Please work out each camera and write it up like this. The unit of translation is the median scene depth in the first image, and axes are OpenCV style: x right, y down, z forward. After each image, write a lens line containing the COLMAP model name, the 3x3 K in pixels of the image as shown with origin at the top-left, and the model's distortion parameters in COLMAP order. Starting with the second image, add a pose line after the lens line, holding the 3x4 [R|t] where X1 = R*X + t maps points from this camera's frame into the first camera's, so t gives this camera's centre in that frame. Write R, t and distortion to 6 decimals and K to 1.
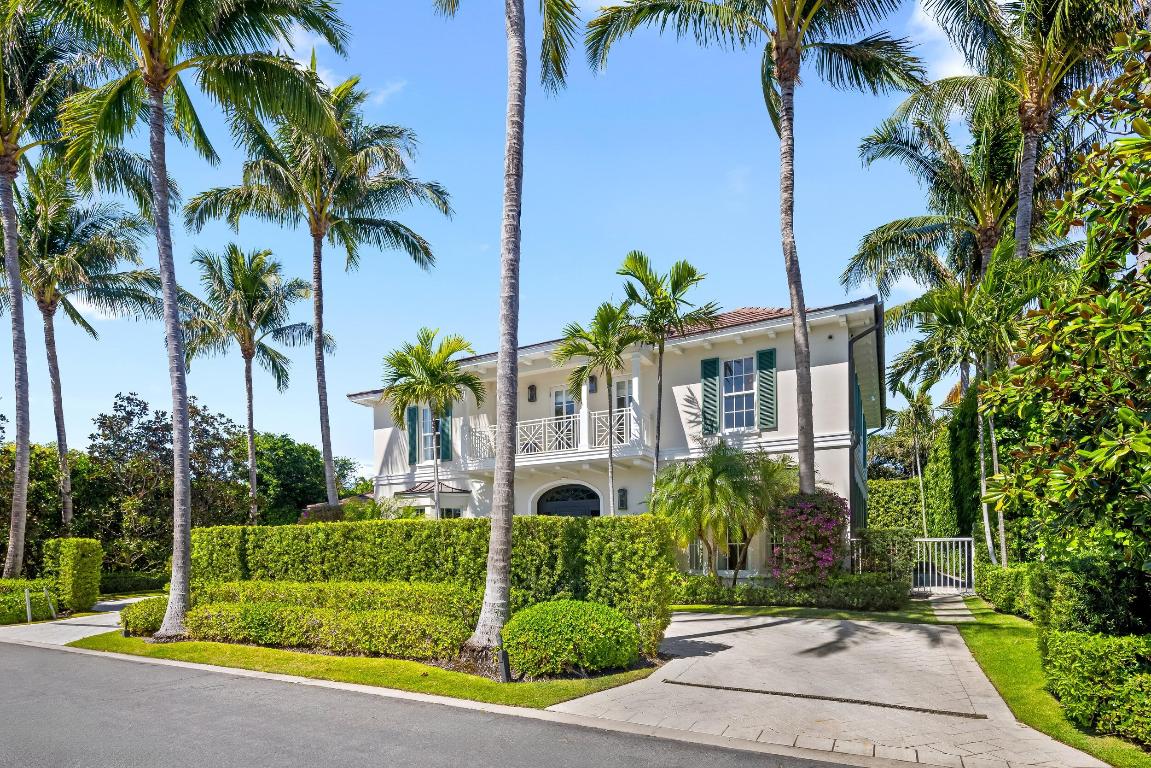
lens RADIAL K [[597.0, 0, 576.7], [0, 597.0, 425.6], [0, 0, 1]] dist [0.007200, 0.001167]
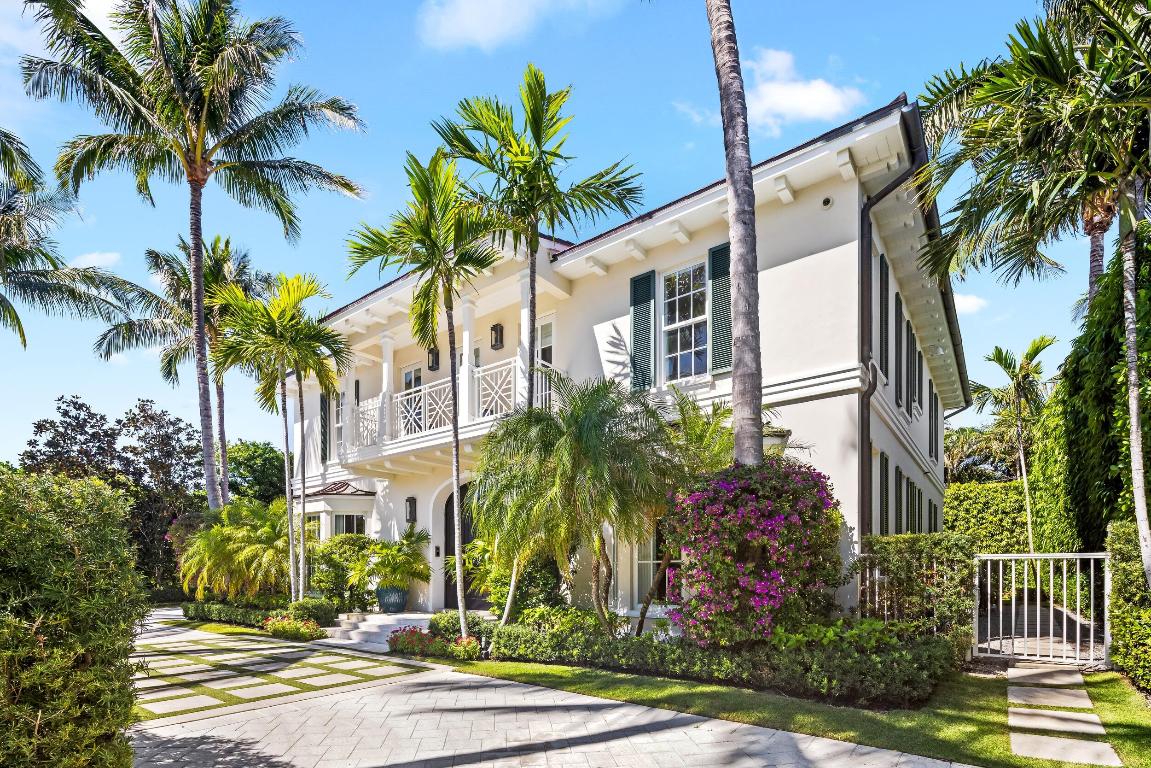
lens RADIAL K [[534.6, 0, 608.6], [0, 534.6, 476.4], [0, 0, 1]] dist [0.005008, 0.000089]
pose [[0.986961, -0.019003, -0.159834, 0.276358], [0.024905, 0.999077, 0.035002, 0.083751], [0.159021, -0.038526, 0.986523, 0.423147]]
